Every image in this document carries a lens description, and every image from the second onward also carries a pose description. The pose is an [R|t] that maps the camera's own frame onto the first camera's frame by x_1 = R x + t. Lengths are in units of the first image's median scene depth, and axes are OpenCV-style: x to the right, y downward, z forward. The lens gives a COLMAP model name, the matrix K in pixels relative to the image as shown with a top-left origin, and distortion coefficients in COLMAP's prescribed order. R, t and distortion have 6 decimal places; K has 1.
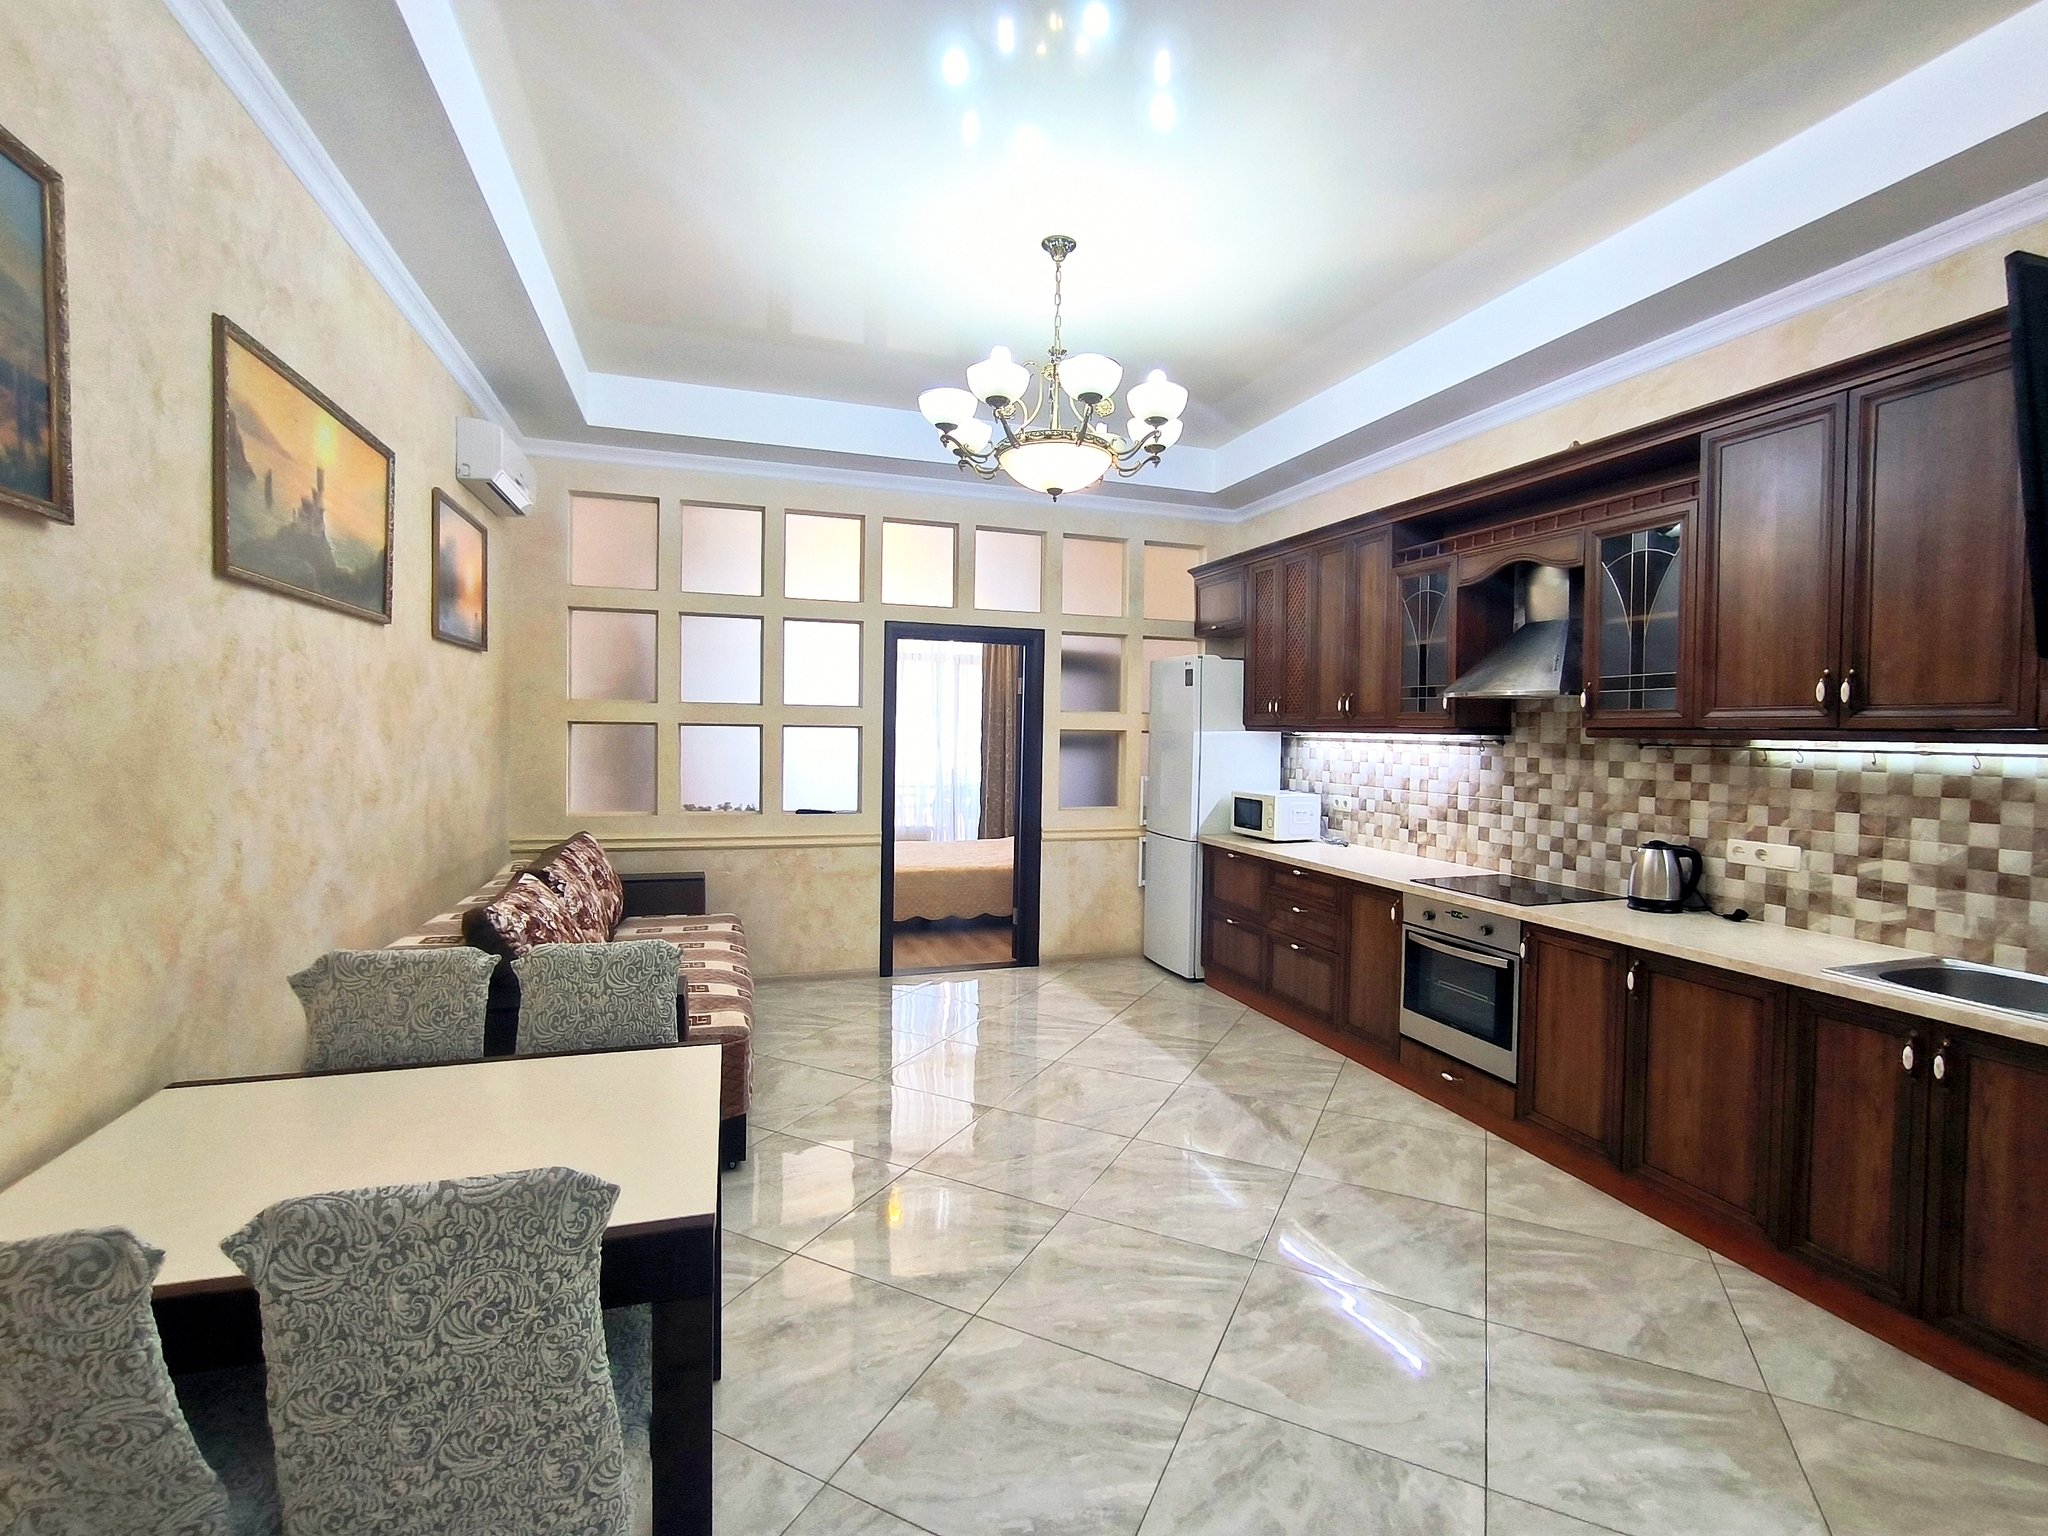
lens RADIAL K [[913.9, 0, 1026.4], [0, 913.9, 752.0], [0, 0, 1]] dist [-0.000030, 0.000101]
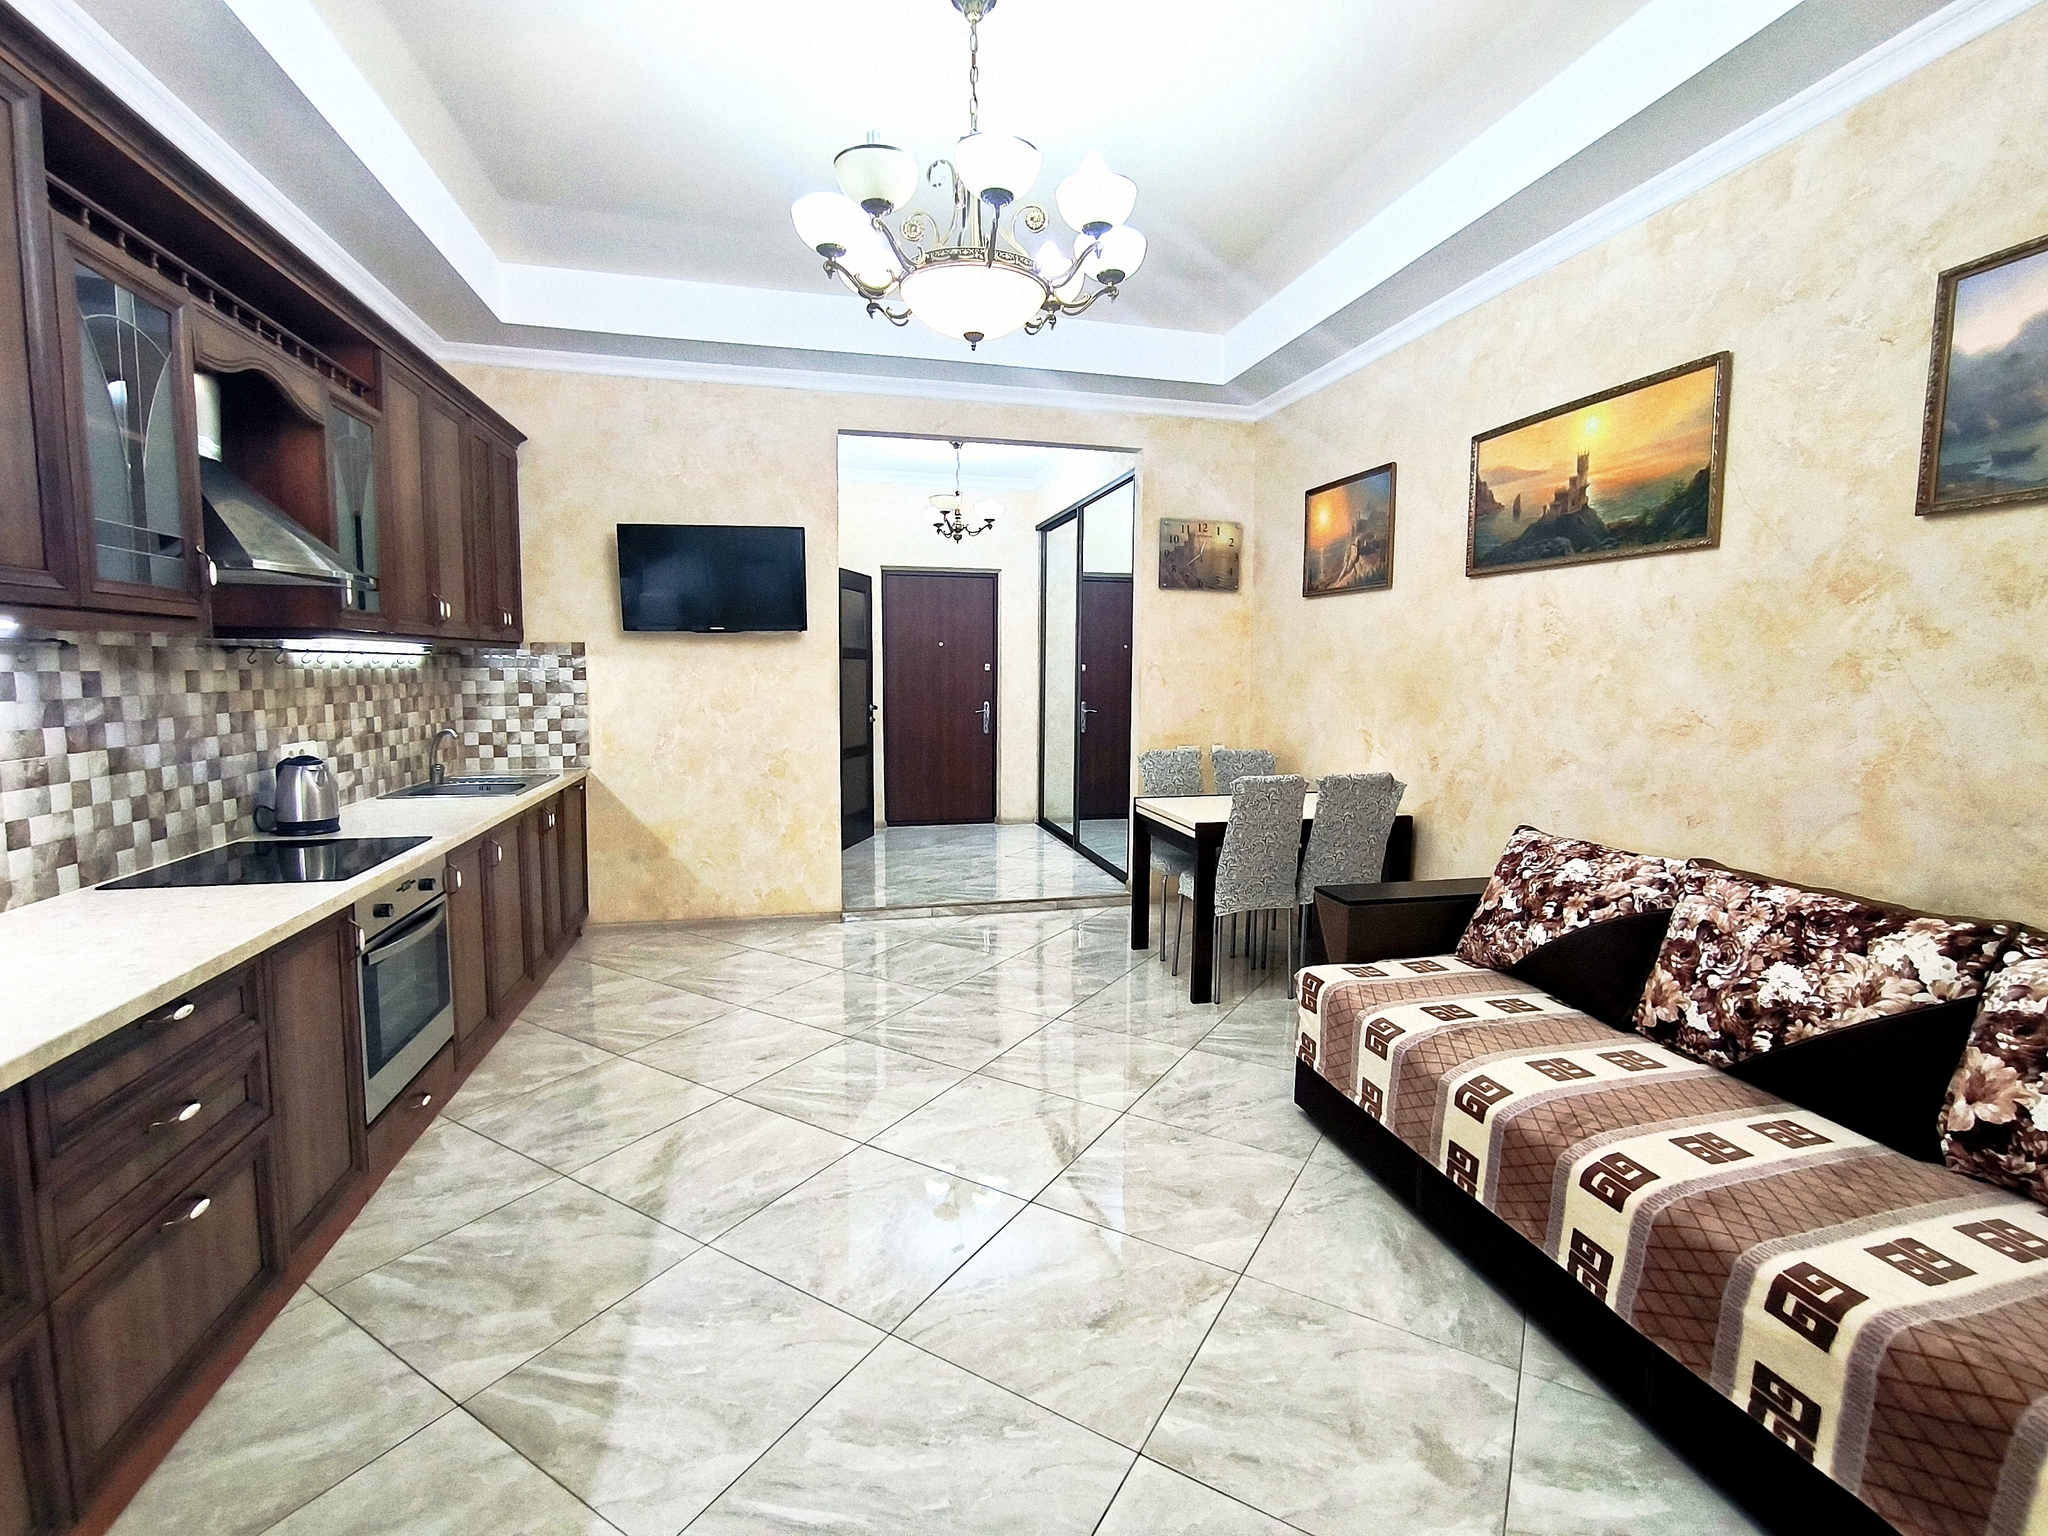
lens RADIAL K [[913.9, 0, 1026.4], [0, 913.9, 752.0], [0, 0, 1]] dist [-0.000030, 0.000101]
pose [[-0.996291, -0.030208, 0.080571, -0.079758], [-0.020321, 0.992467, 0.120819, -0.026786], [-0.083613, 0.118733, -0.989399, 1.674362]]
